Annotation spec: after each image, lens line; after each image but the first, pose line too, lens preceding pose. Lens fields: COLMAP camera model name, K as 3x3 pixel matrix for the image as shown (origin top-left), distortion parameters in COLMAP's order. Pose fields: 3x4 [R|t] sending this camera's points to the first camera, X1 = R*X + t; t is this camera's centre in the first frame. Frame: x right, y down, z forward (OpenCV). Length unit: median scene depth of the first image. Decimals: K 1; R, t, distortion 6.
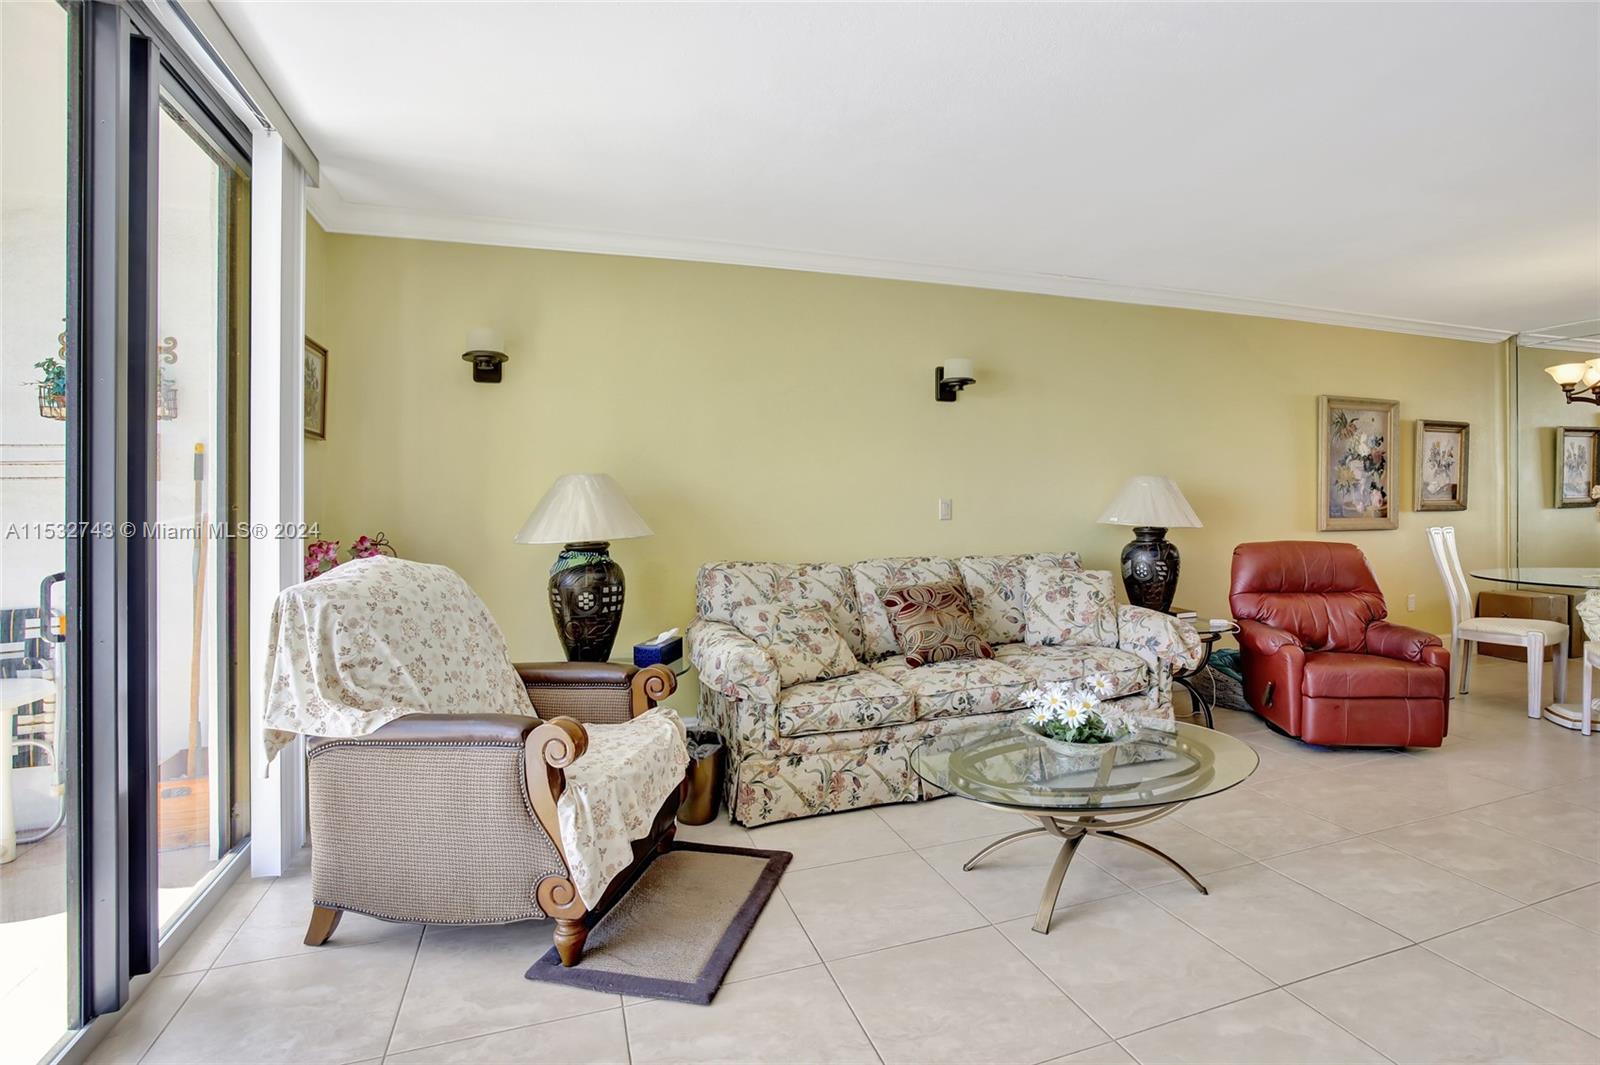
lens RADIAL K [[769.9, 0, 835.9], [0, 769.9, 500.5], [0, 0, 1]] dist [-0.016676, 0.000152]
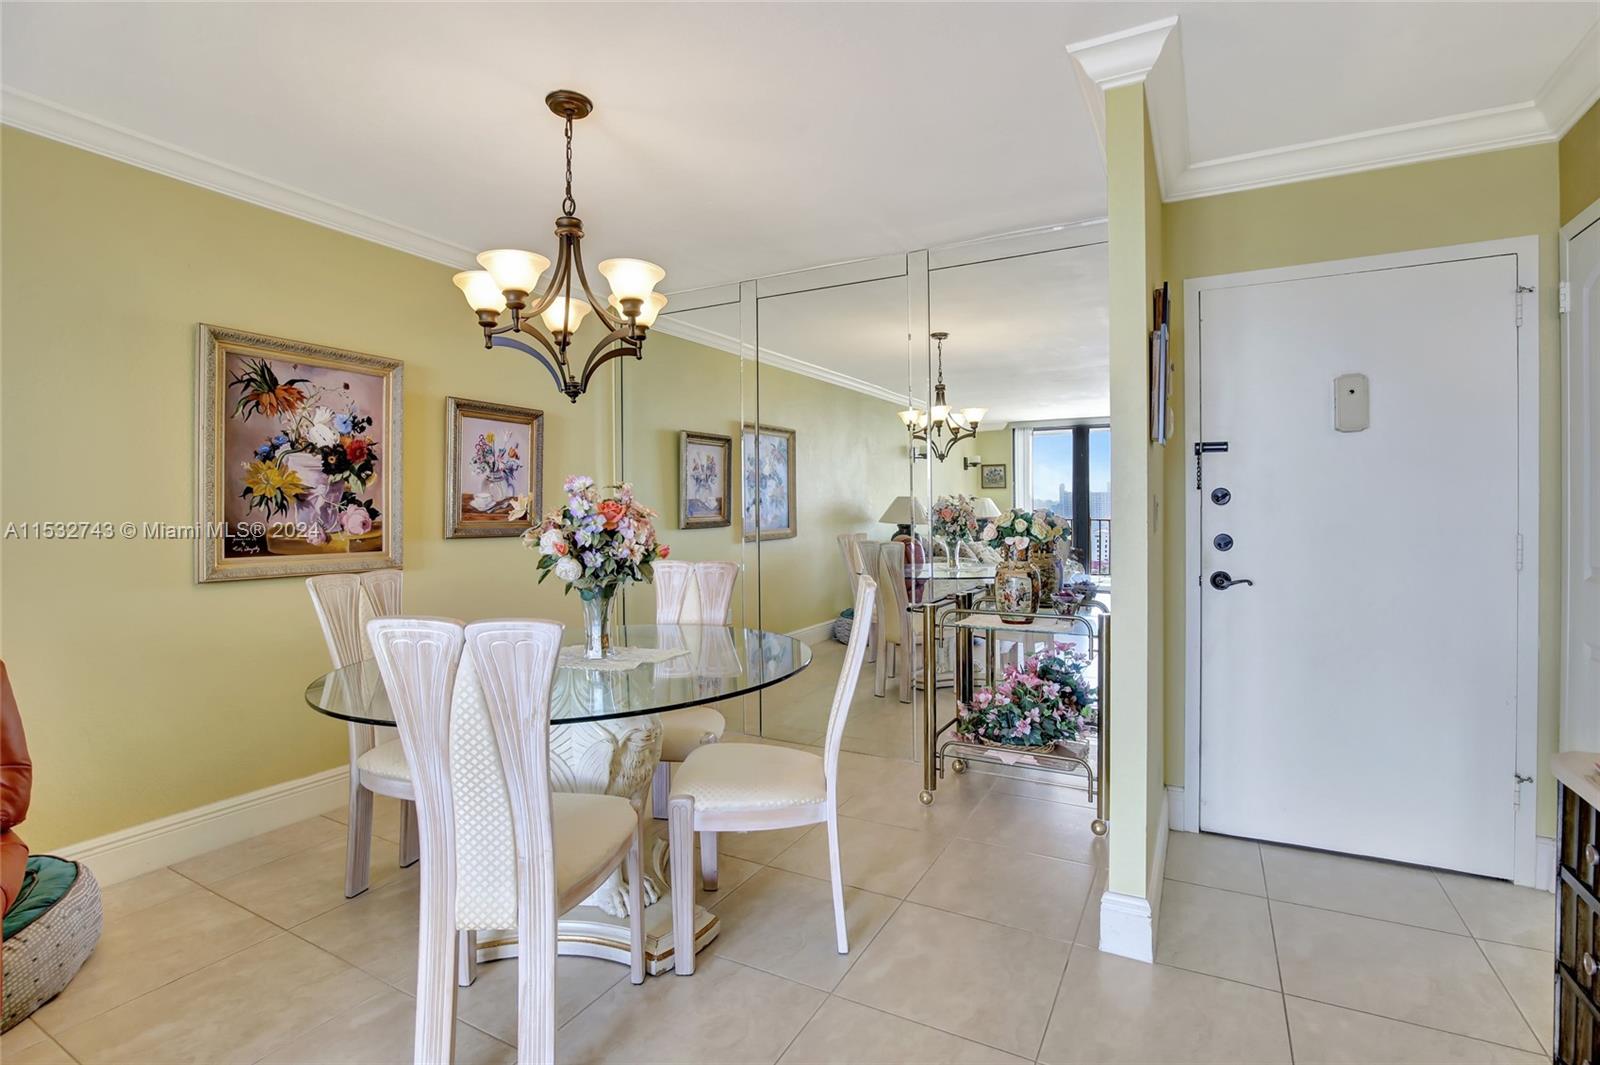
lens RADIAL K [[738.2, 0, 801.9], [0, 738.2, 518.0], [0, 0, 1]] dist [-0.028729, 0.000920]
pose [[0.746792, -0.002767, 0.665051, 0.878732], [0.001441, 0.999996, 0.002543, -0.007468], [-0.665056, -0.000941, 0.746793, 0.512716]]
